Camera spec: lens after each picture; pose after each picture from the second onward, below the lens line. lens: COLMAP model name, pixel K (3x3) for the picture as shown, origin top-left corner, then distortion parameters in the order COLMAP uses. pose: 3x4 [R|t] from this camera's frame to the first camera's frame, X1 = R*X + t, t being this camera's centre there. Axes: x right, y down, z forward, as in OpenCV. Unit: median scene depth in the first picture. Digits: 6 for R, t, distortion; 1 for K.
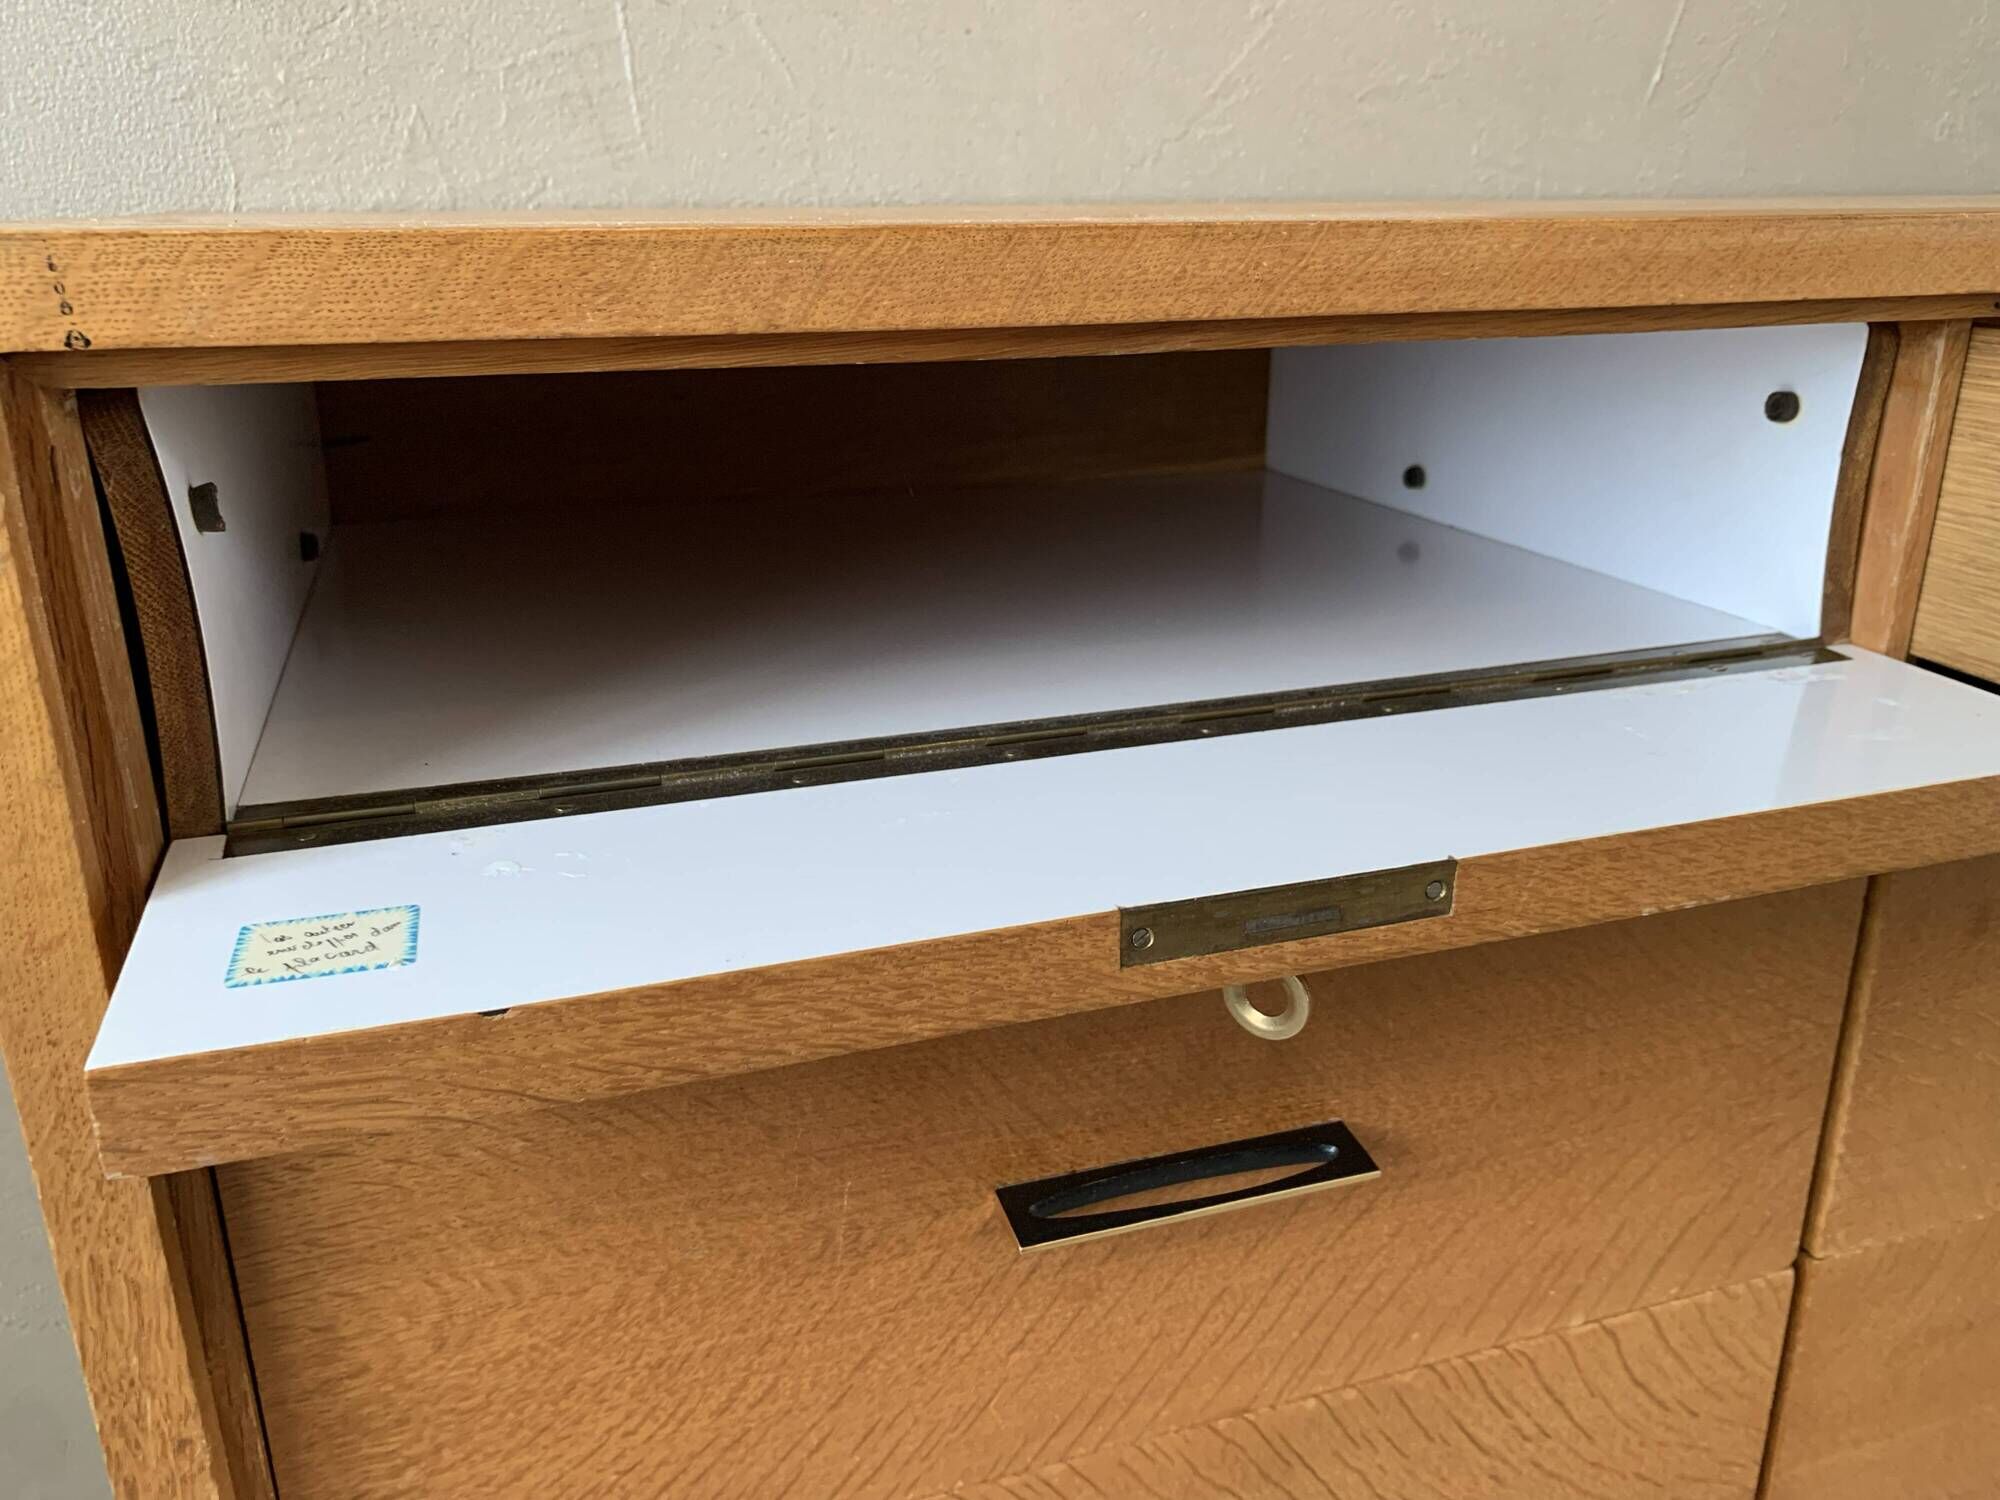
lens RADIAL K [[1544.8, 0, 1005.2], [0, 1544.8, 737.2], [0, 0, 1]] dist [0.010715, -0.012307]
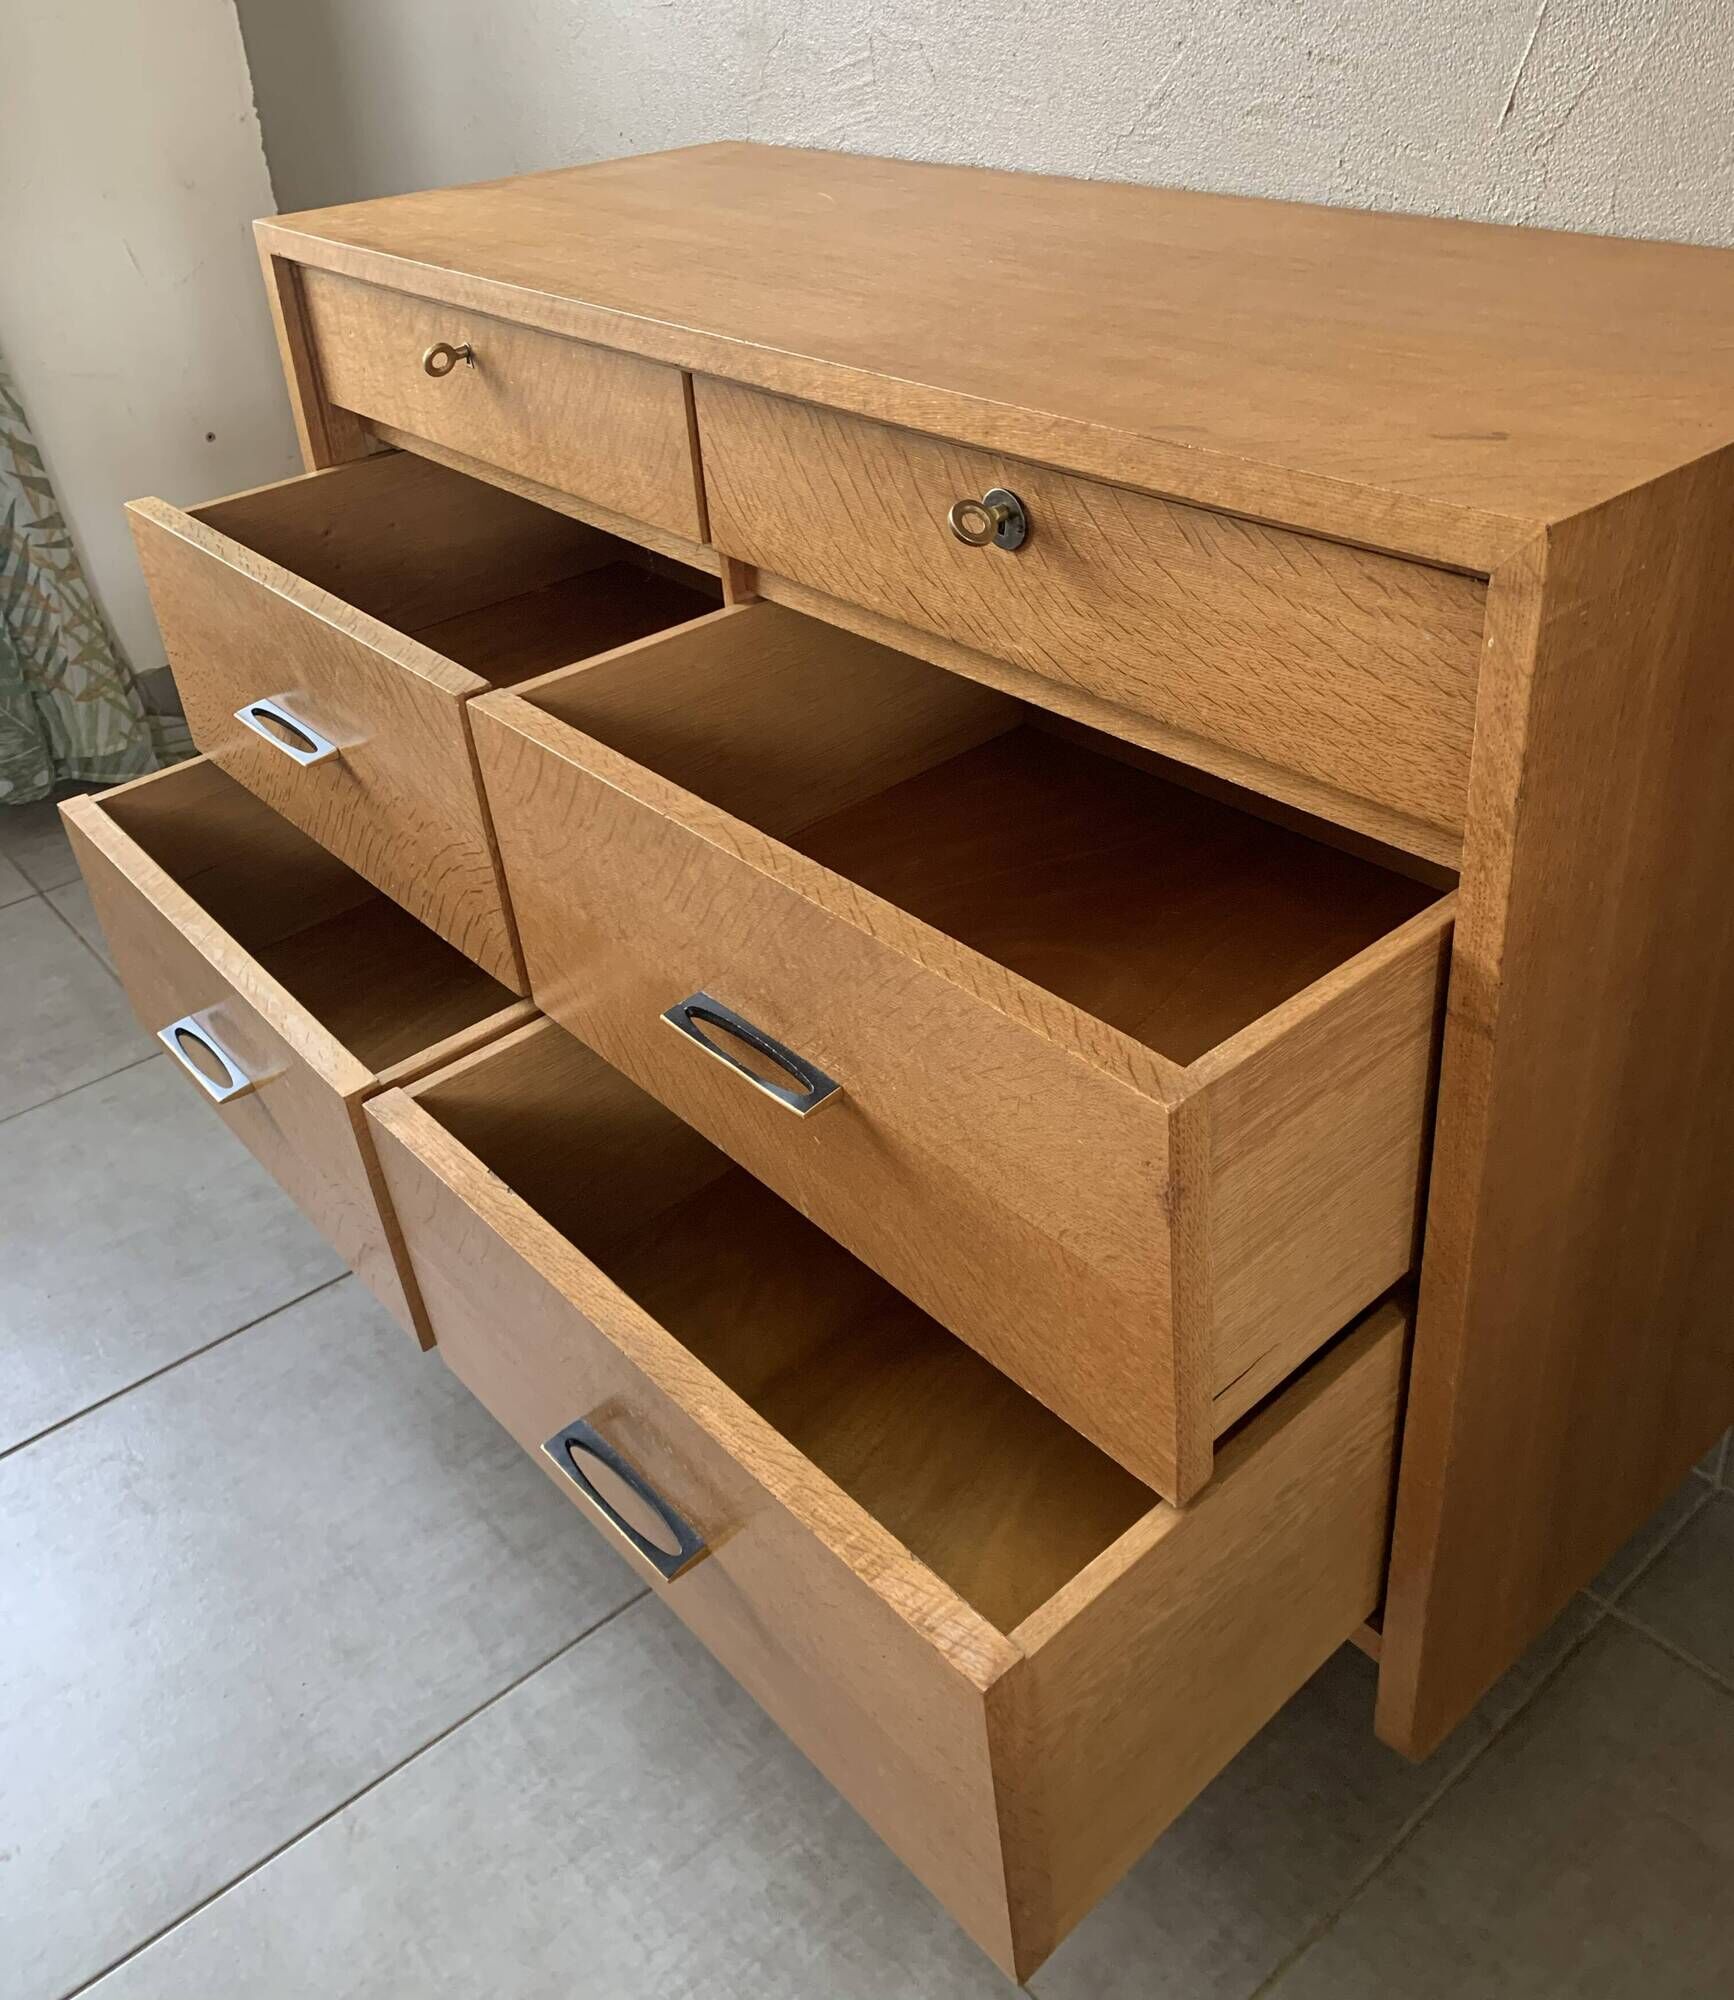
lens RADIAL K [[1754.4, 0, 909.6], [0, 1754.4, 835.1], [0, 0, 1]] dist [0.082739, -0.114665]
pose [[0.383063, 0.431621, -0.816680, 2.600082], [-0.257264, 0.898988, 0.354451, -0.563218], [0.887174, 0.074325, 0.455409, 0.293603]]
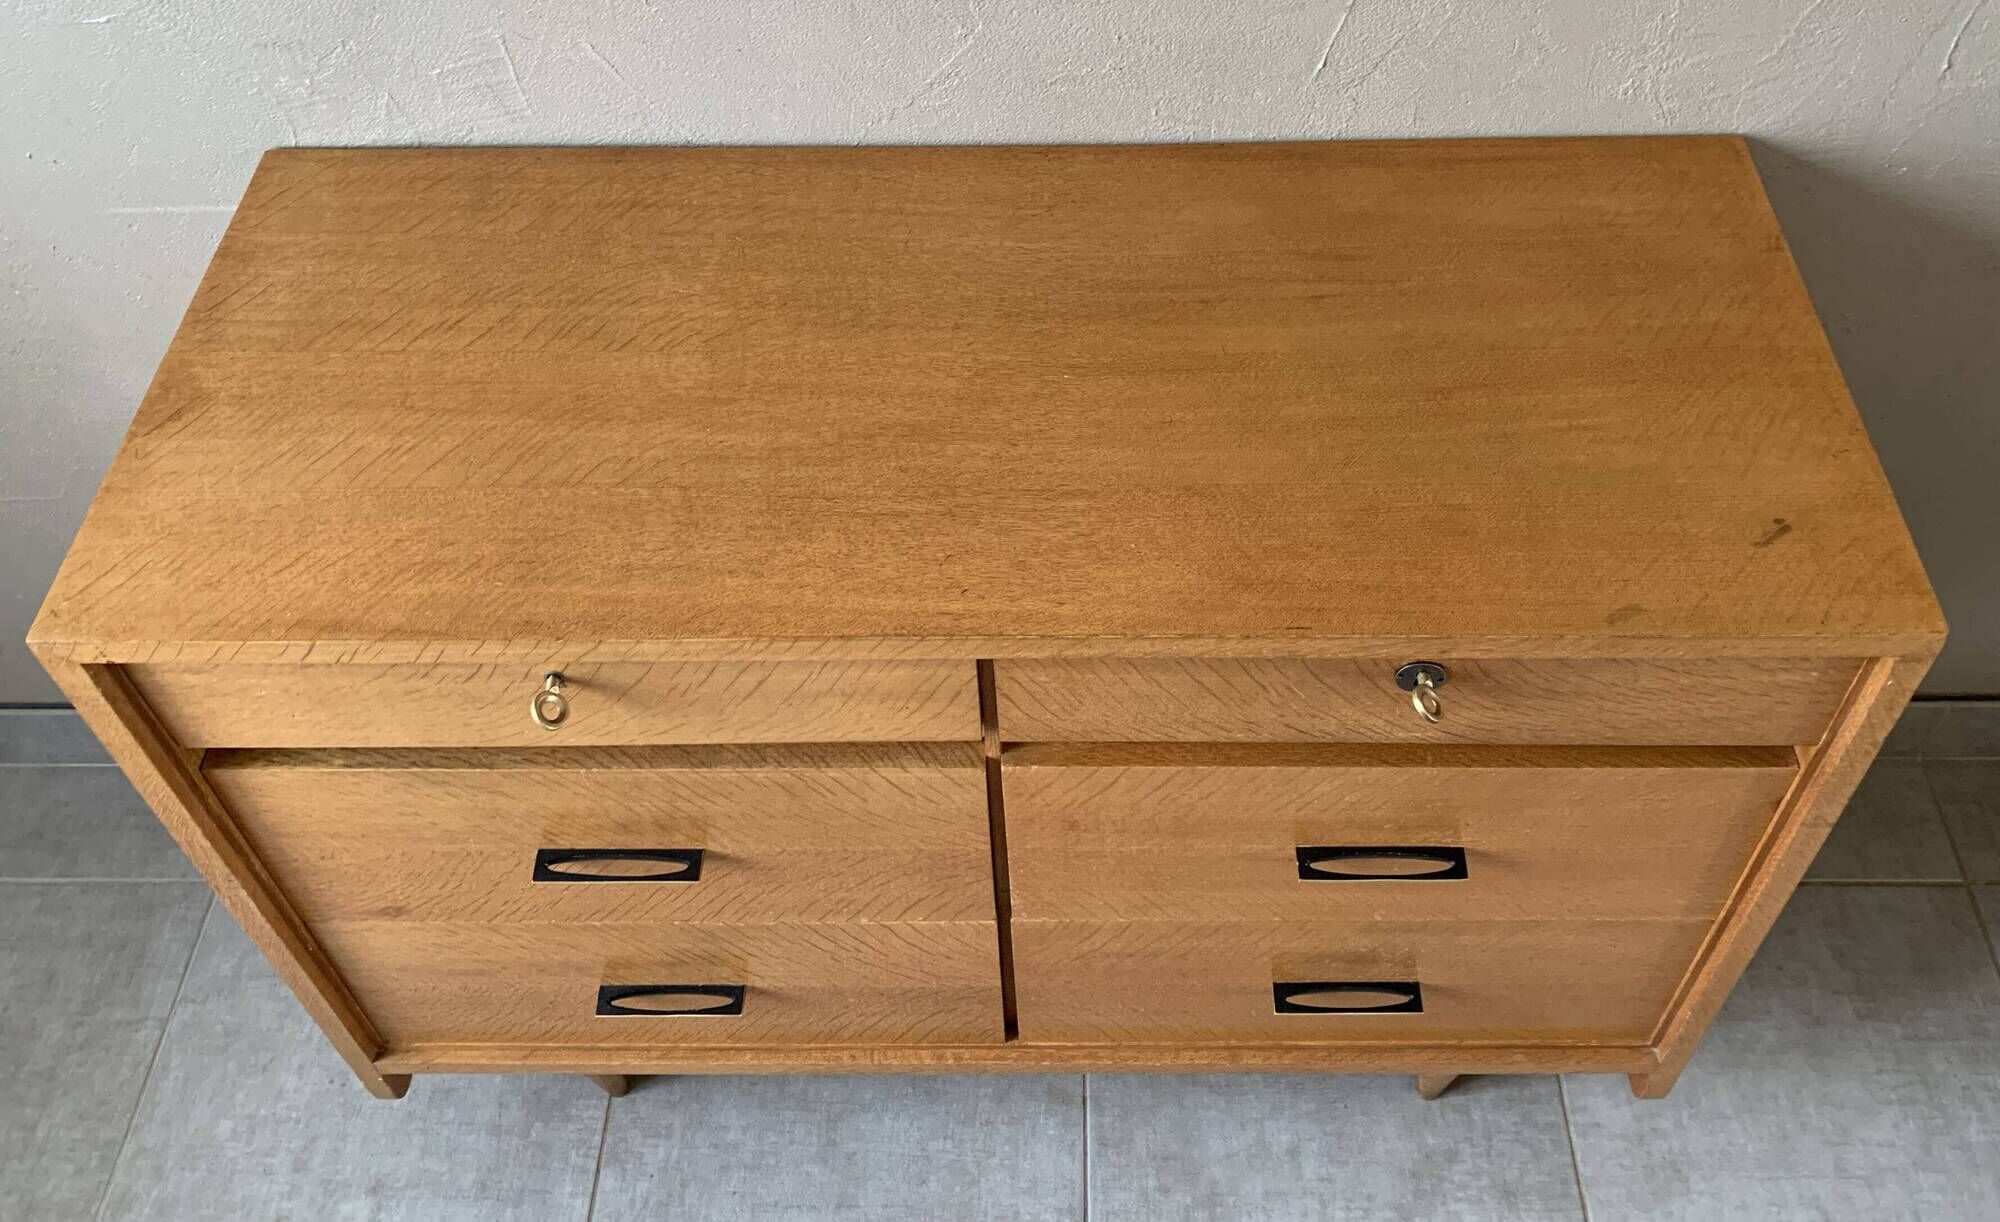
lens RADIAL K [[1740.1, 0, 1054.6], [0, 1740.1, 439.4], [0, 0, 1]] dist [0.031608, -0.046801]
pose [[0.945605, 0.235971, -0.223940, 1.095690], [-0.100344, 0.866374, 0.489211, -1.508367], [0.309456, -0.440129, 0.842926, -0.678057]]
